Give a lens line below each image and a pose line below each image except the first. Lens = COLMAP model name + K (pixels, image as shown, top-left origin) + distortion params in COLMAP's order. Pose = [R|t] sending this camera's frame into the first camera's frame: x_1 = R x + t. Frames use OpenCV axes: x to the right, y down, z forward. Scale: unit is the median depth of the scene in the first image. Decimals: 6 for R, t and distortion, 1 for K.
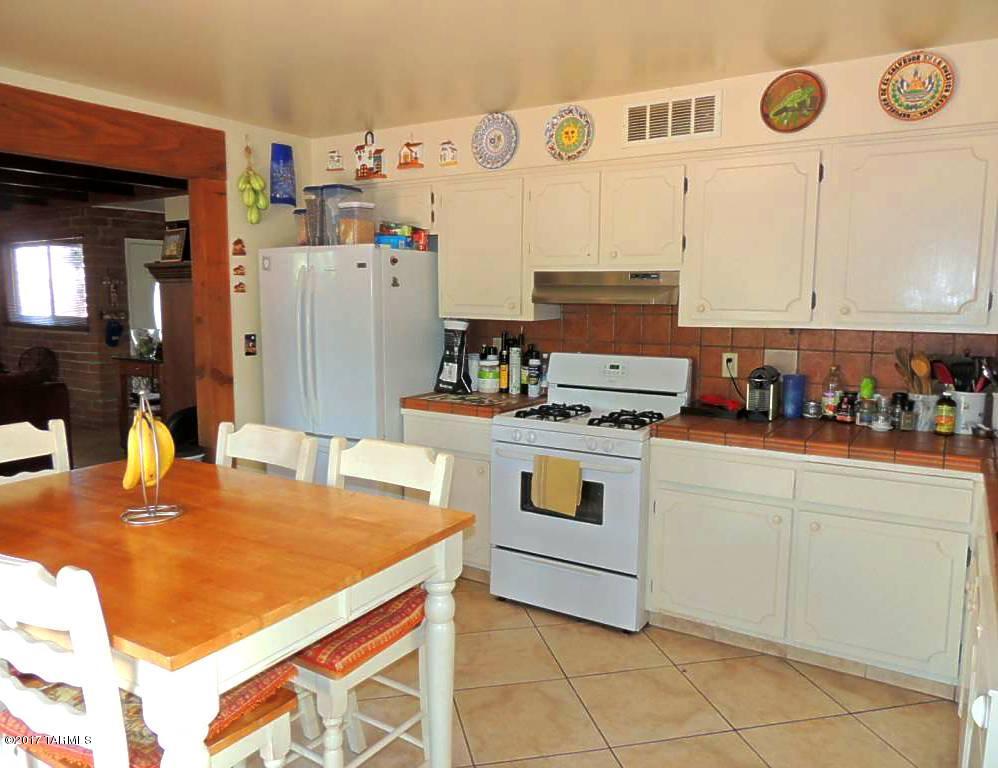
lens RADIAL K [[724.7, 0, 498.8], [0, 724.7, 387.2], [0, 0, 1]] dist [-0.030190, 0.003790]
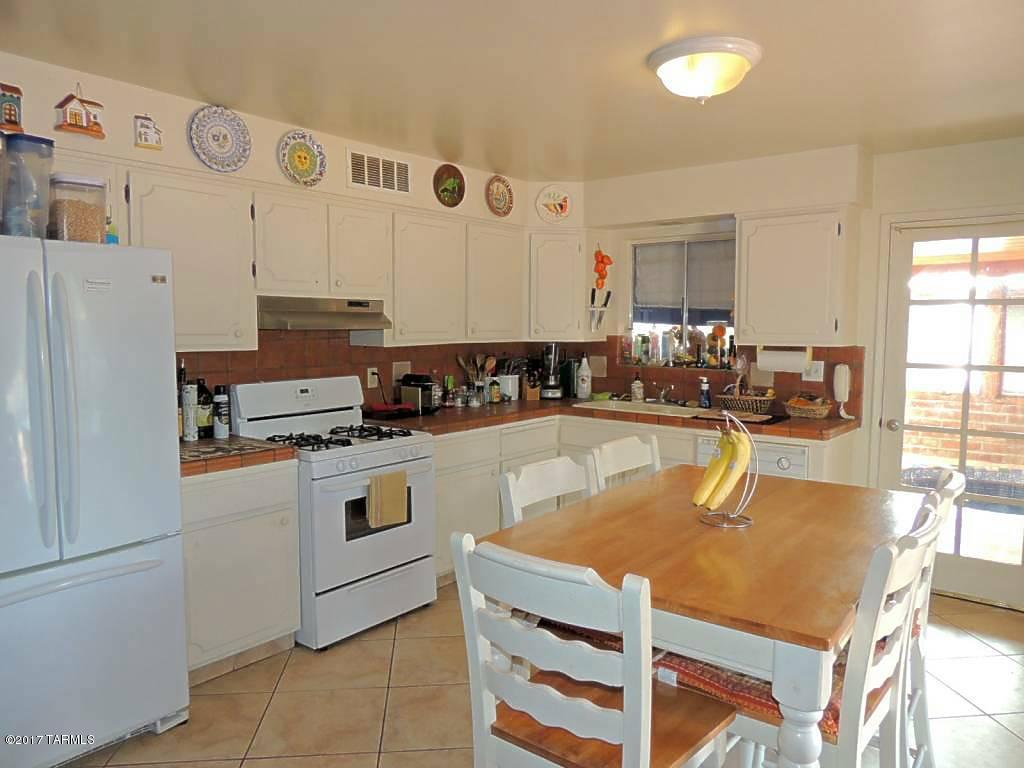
lens RADIAL K [[725.6, 0, 512.4], [0, 725.6, 384.6], [0, 0, 1]] dist [-0.029996, 0.004250]
pose [[0.111371, -0.090162, 0.989680, -0.906176], [0.120808, 0.989718, 0.076570, -0.088298], [-0.986409, 0.111033, 0.121118, 0.651076]]
